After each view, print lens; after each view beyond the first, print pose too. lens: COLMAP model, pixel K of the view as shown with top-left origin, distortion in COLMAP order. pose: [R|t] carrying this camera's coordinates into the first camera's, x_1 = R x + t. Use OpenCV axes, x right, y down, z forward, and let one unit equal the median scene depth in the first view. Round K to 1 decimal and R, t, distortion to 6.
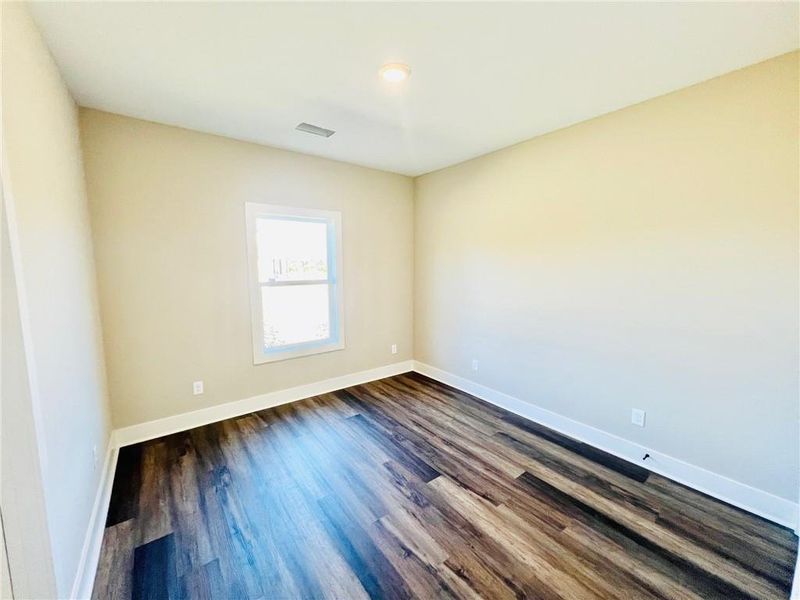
lens RADIAL K [[320.6, 0, 400.0], [0, 320.6, 300.0], [0, 0, 1]] dist [-0.001590, -0.000158]
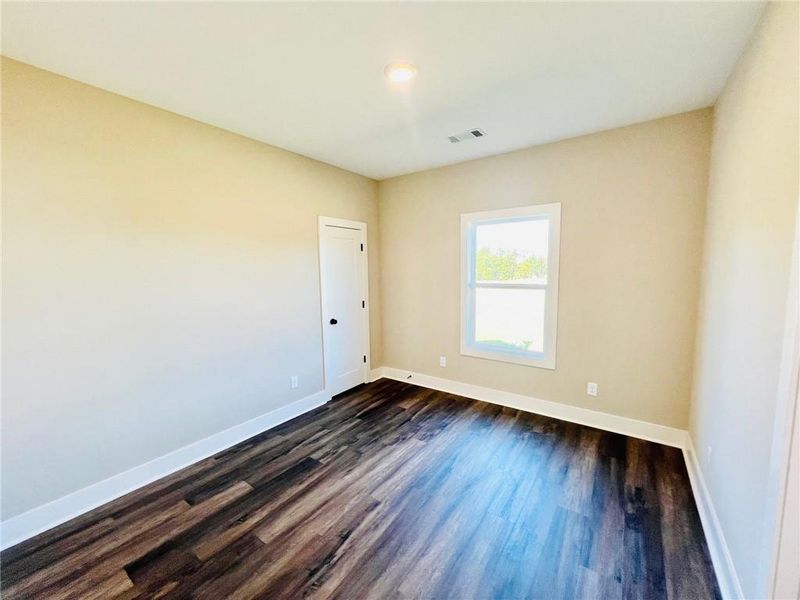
lens RADIAL K [[321.7, 0, 400.0], [0, 321.7, 300.0], [0, 0, 1]] dist [0.001135, 0.000082]
pose [[0.297319, 0.094023, -0.950137, 0.549316], [-0.099924, 0.992739, 0.066970, -0.047346], [0.949535, 0.075030, 0.304556, 0.420797]]
